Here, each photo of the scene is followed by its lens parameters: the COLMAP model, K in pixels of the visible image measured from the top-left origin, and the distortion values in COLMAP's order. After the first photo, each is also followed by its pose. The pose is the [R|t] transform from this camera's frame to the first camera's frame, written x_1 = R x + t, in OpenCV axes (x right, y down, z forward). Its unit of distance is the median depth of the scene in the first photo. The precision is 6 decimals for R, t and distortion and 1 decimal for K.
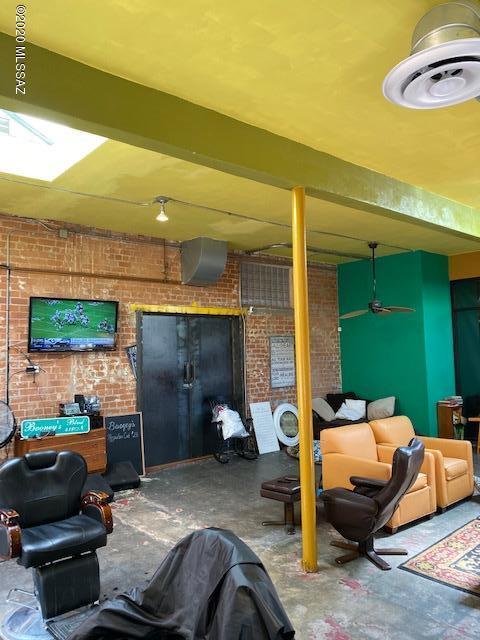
lens RADIAL K [[488.0, 0, 239.7], [0, 488.0, 318.4], [0, 0, 1]] dist [0.001486, -0.000088]
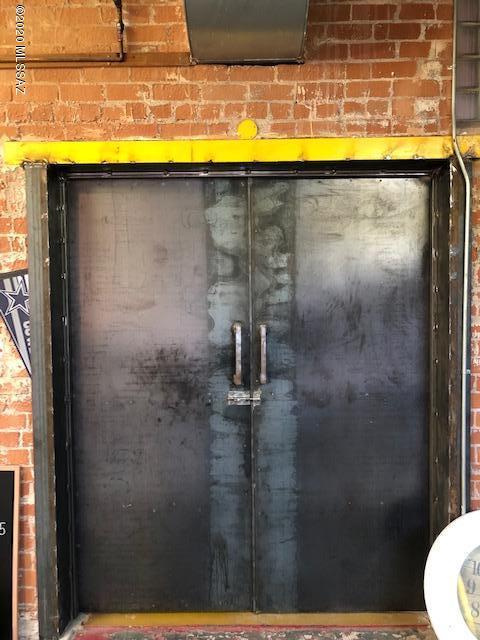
lens RADIAL K [[508.2, 0, 239.0], [0, 508.2, 322.8], [0, 0, 1]] dist [0.017125, 0.001787]
pose [[0.744718, 0.052437, -0.665317, 0.113341], [0.036474, 0.992221, 0.119030, 0.049121], [0.666382, -0.112910, 0.737011, 0.756814]]
